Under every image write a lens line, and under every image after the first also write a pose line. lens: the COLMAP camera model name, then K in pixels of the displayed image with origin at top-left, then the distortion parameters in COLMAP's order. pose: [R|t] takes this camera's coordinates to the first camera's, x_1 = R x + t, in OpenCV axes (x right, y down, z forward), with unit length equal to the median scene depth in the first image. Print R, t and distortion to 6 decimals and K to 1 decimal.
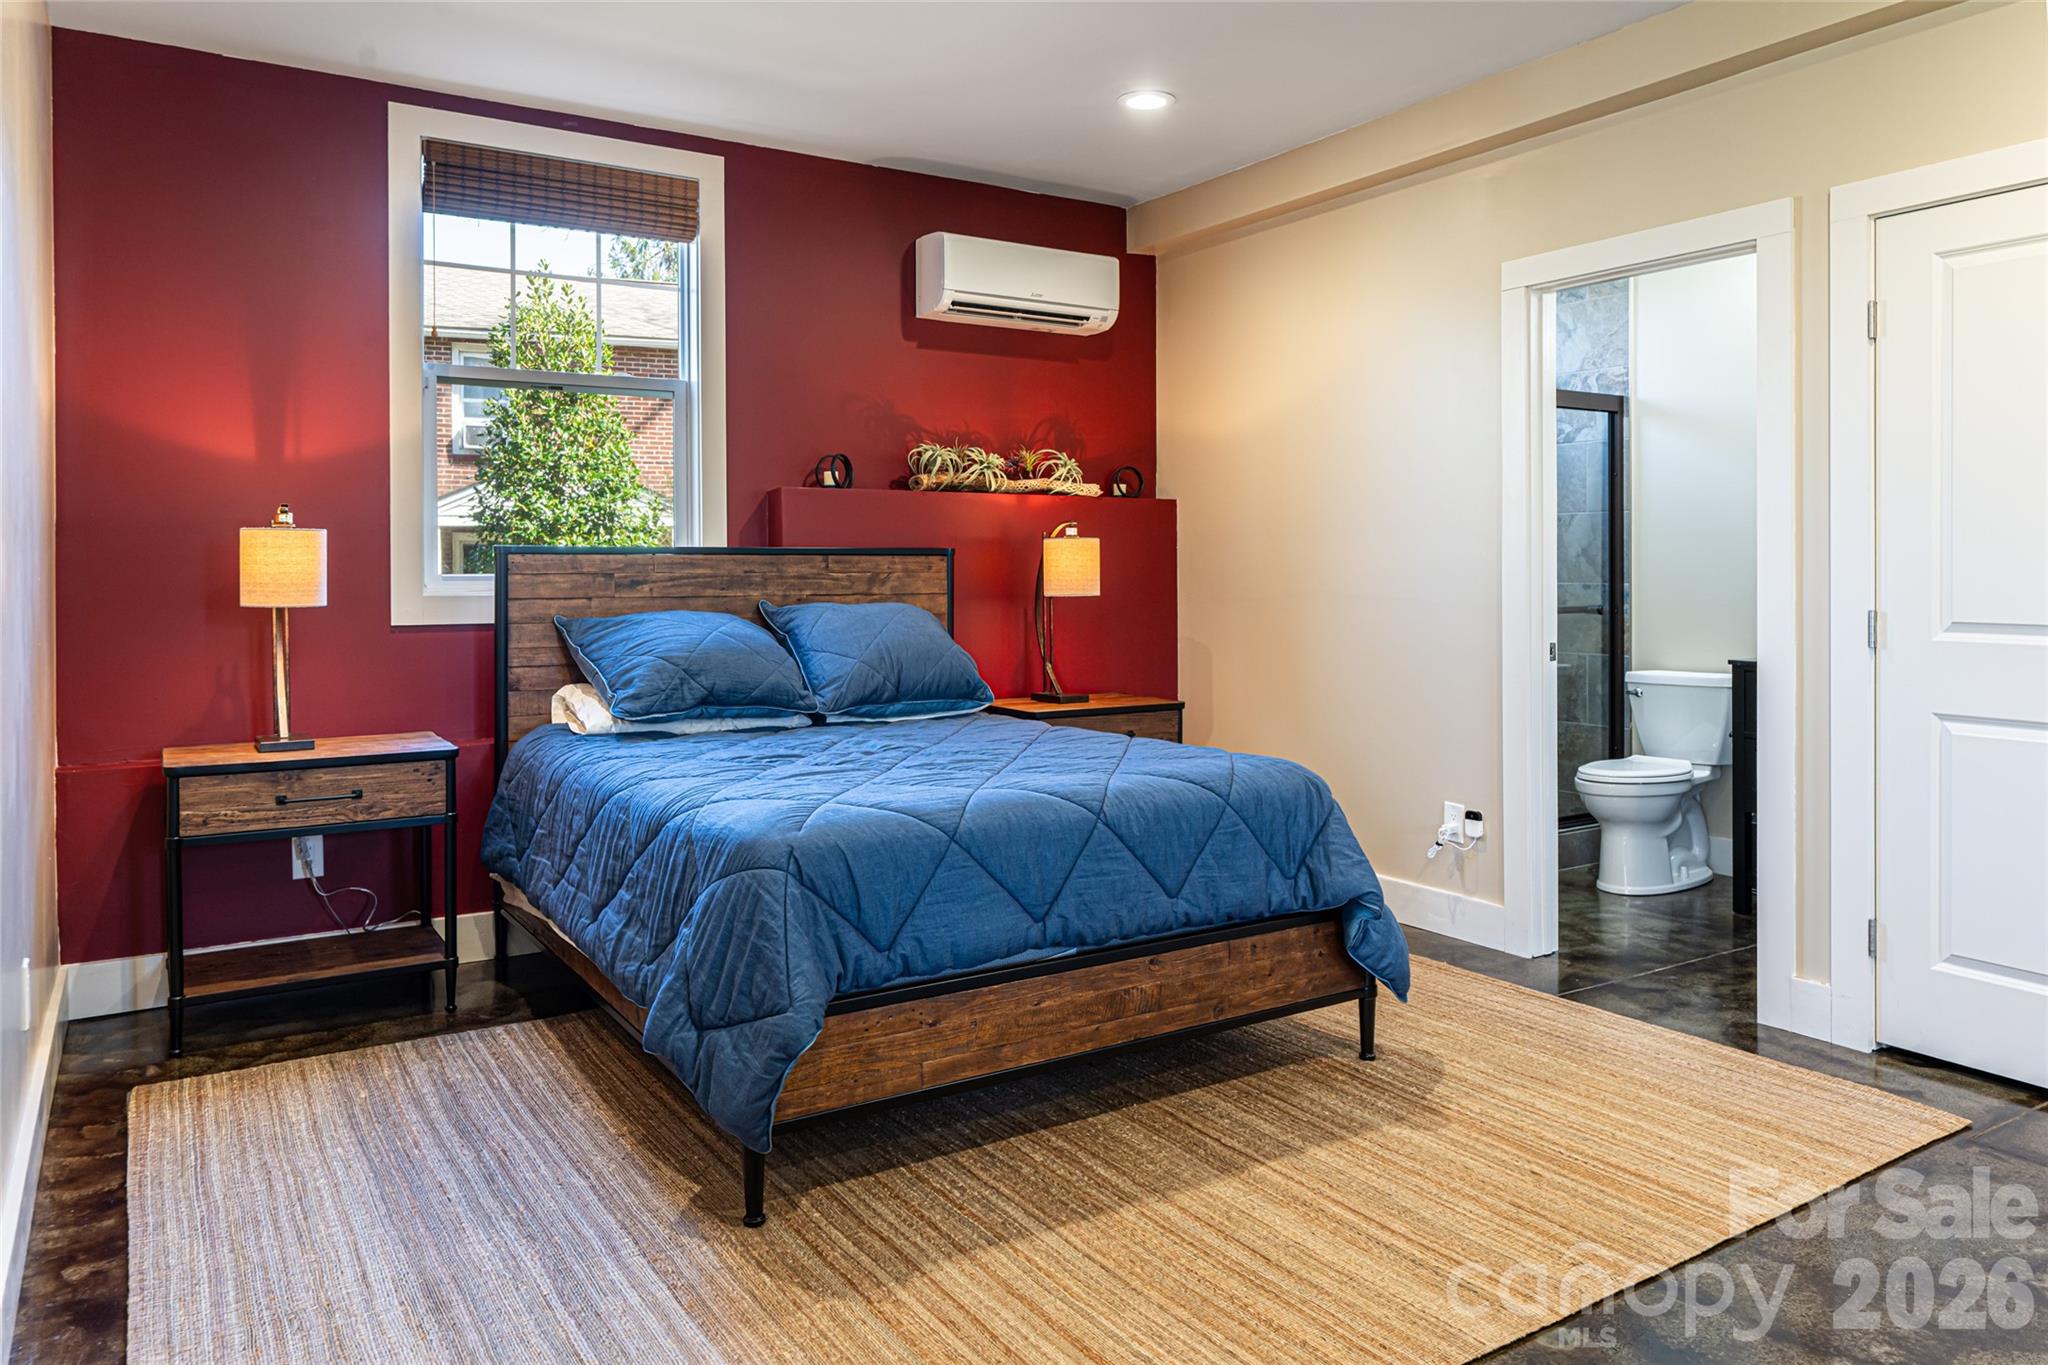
lens RADIAL K [[1391.4, 0, 1045.8], [0, 1391.4, 572.5], [0, 0, 1]] dist [-0.002155, -0.000665]
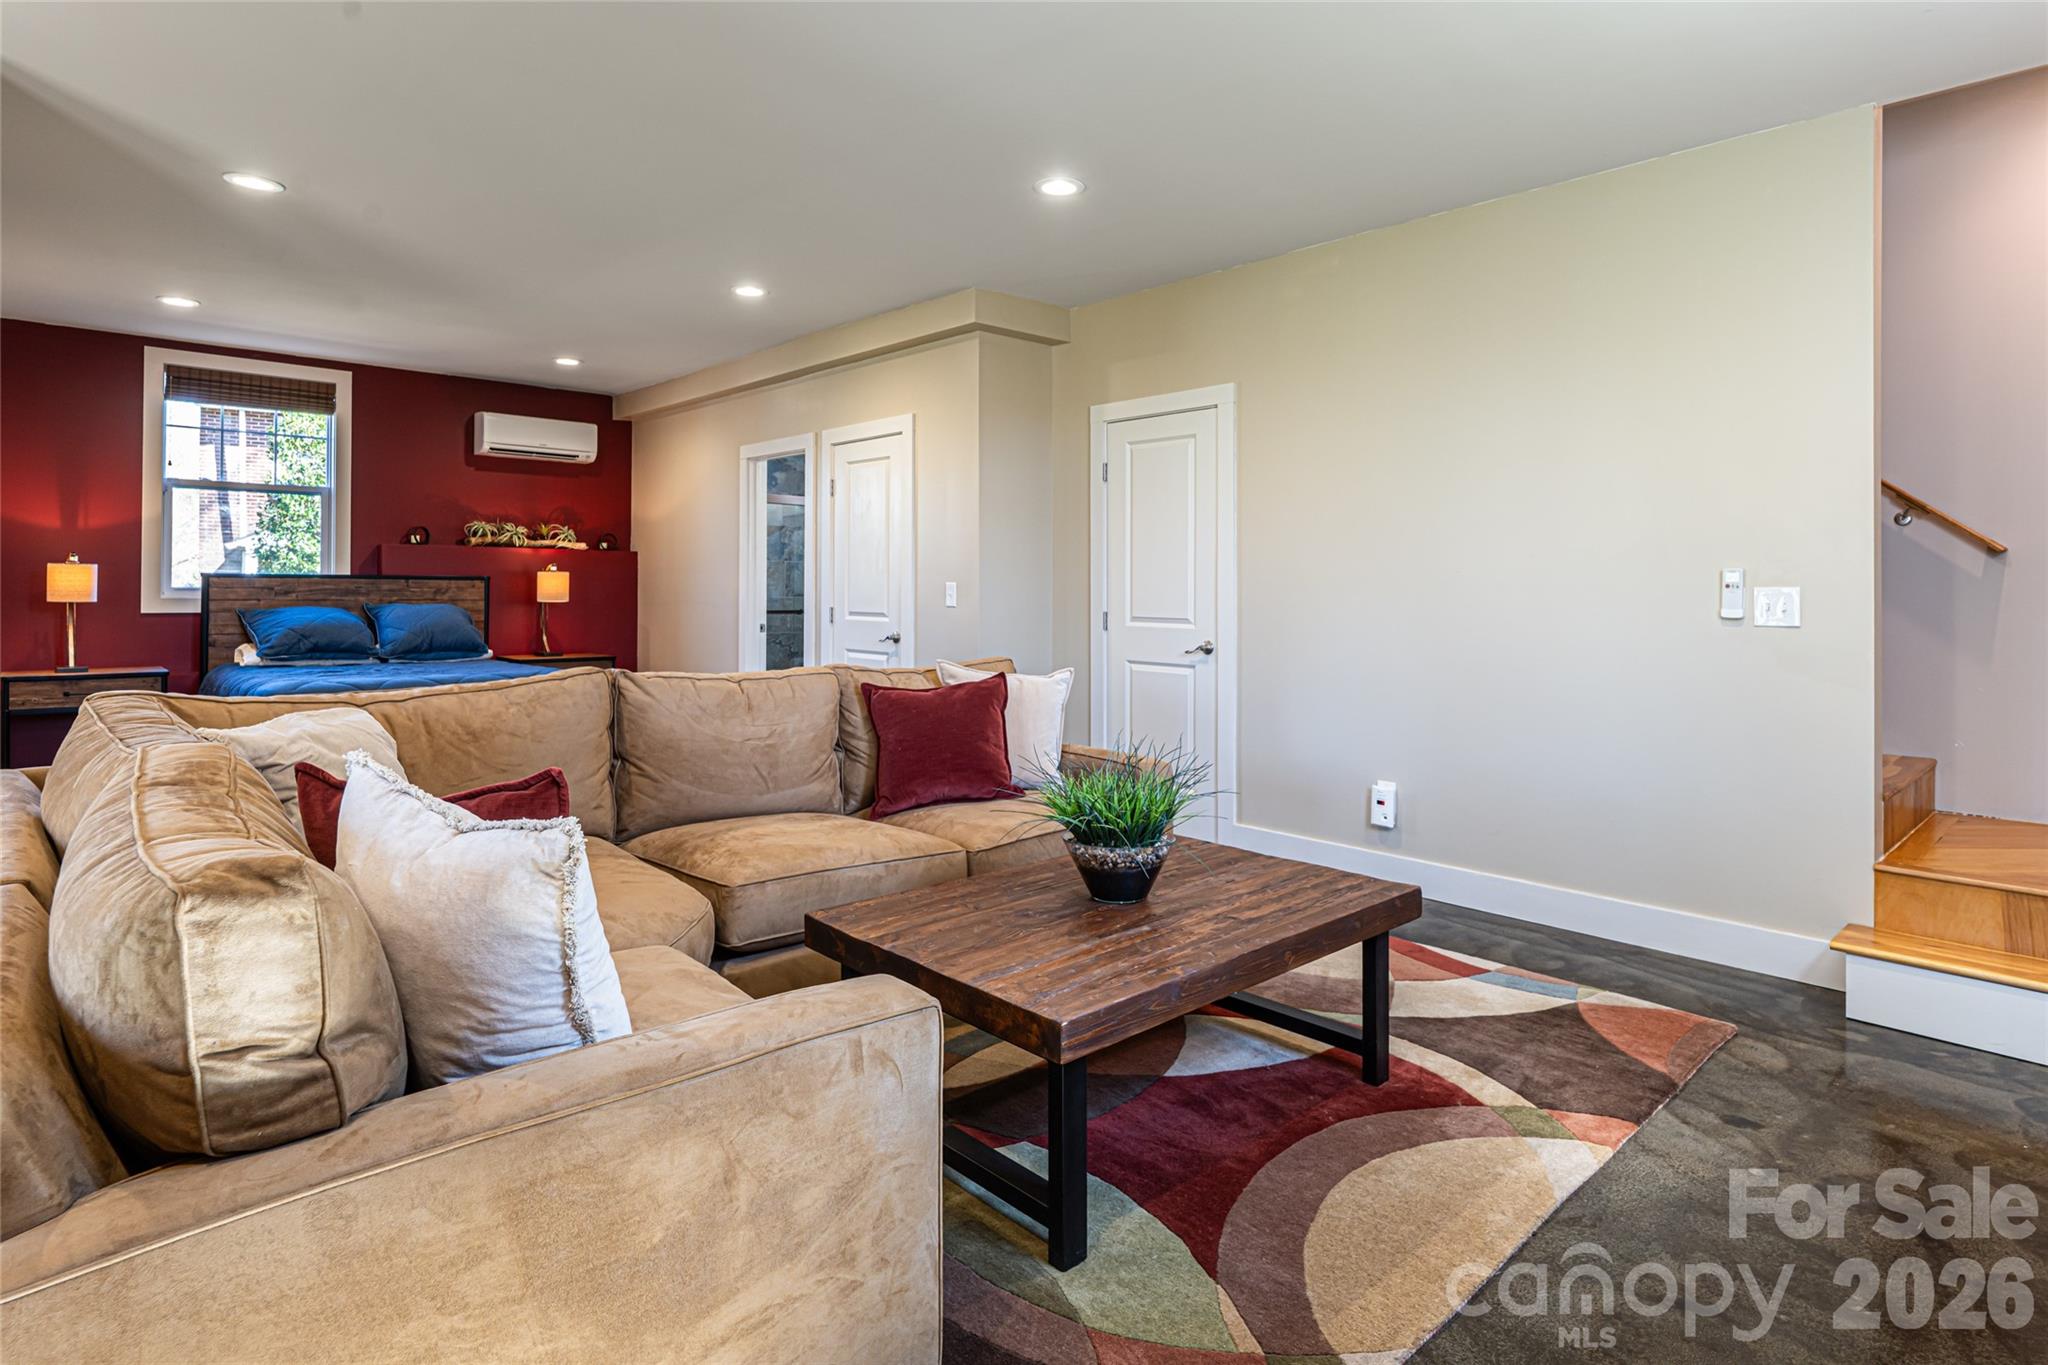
lens RADIAL K [[1024.1, 0, 1005.7], [0, 1024.1, 577.4], [0, 0, 1]] dist [-0.006347, 0.000755]
pose [[0.979250, 0.010645, 0.202375, 0.388965], [-0.007534, 0.999841, -0.016139, 0.001734], [-0.202514, 0.014279, 0.979175, -0.588885]]
